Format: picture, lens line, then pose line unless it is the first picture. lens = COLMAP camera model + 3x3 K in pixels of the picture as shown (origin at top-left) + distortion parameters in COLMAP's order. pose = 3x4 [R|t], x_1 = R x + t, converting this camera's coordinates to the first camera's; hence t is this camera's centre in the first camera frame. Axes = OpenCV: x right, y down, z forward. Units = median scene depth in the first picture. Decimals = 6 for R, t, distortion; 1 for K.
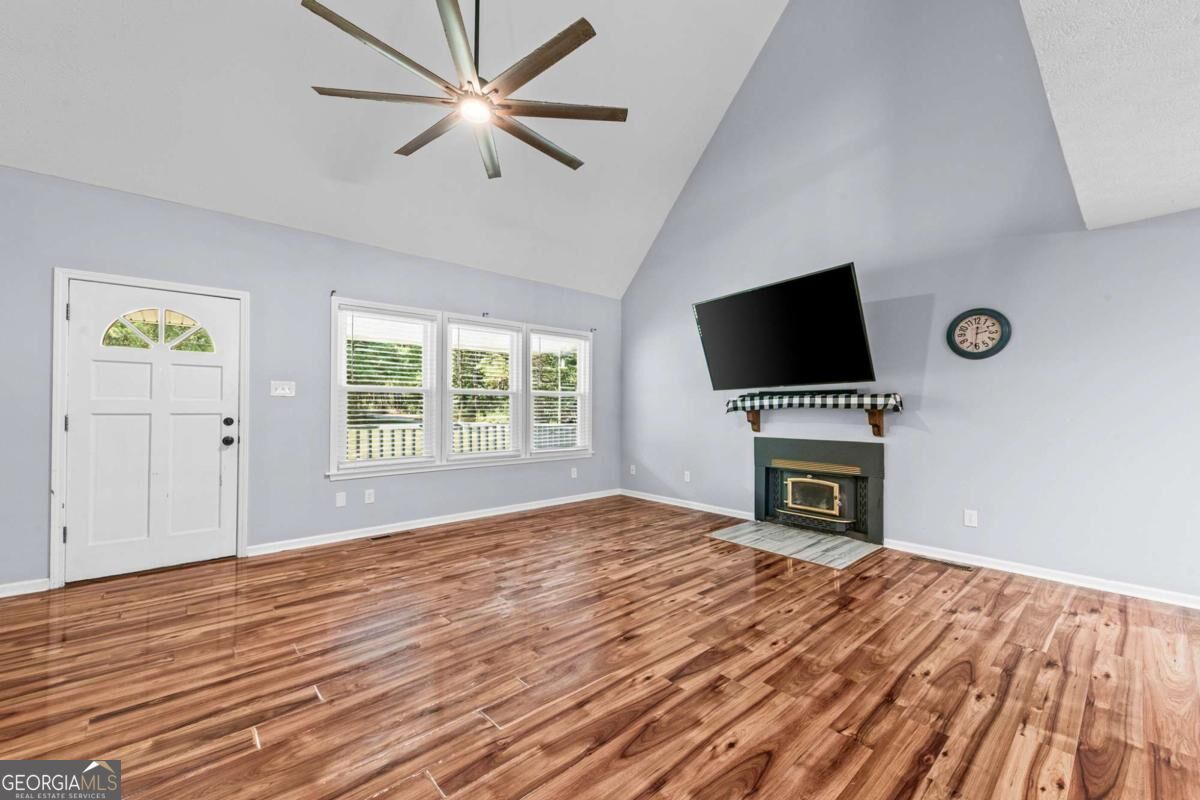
lens RADIAL K [[477.5, 0, 600.0], [0, 477.5, 400.0], [0, 0, 1]] dist [0.009036, -0.000445]
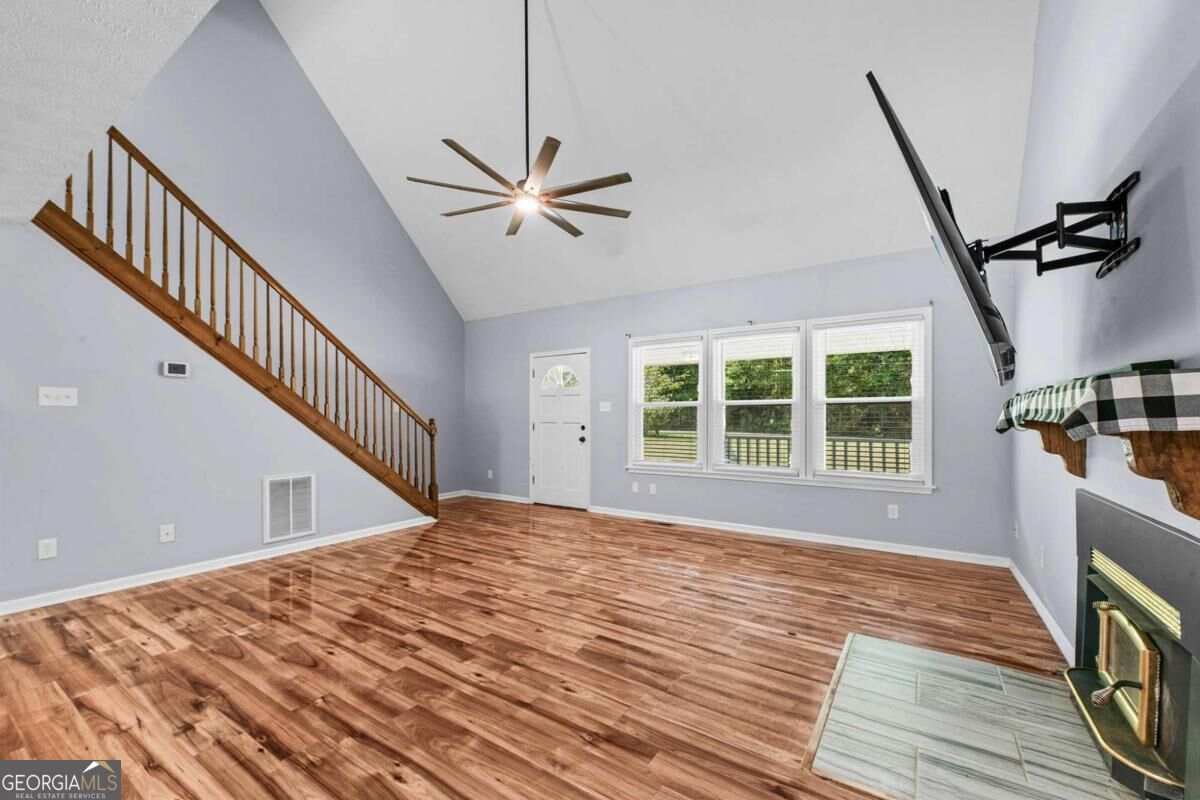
lens RADIAL K [[481.3, 0, 602.8], [0, 481.3, 418.3], [0, 0, 1]] dist [0.013769, -0.000103]
pose [[0.254993, -0.002234, -0.966940, 0.814670], [0.013358, 0.999910, 0.001213, 0.010810], [0.966851, -0.013226, 0.255000, 0.615778]]
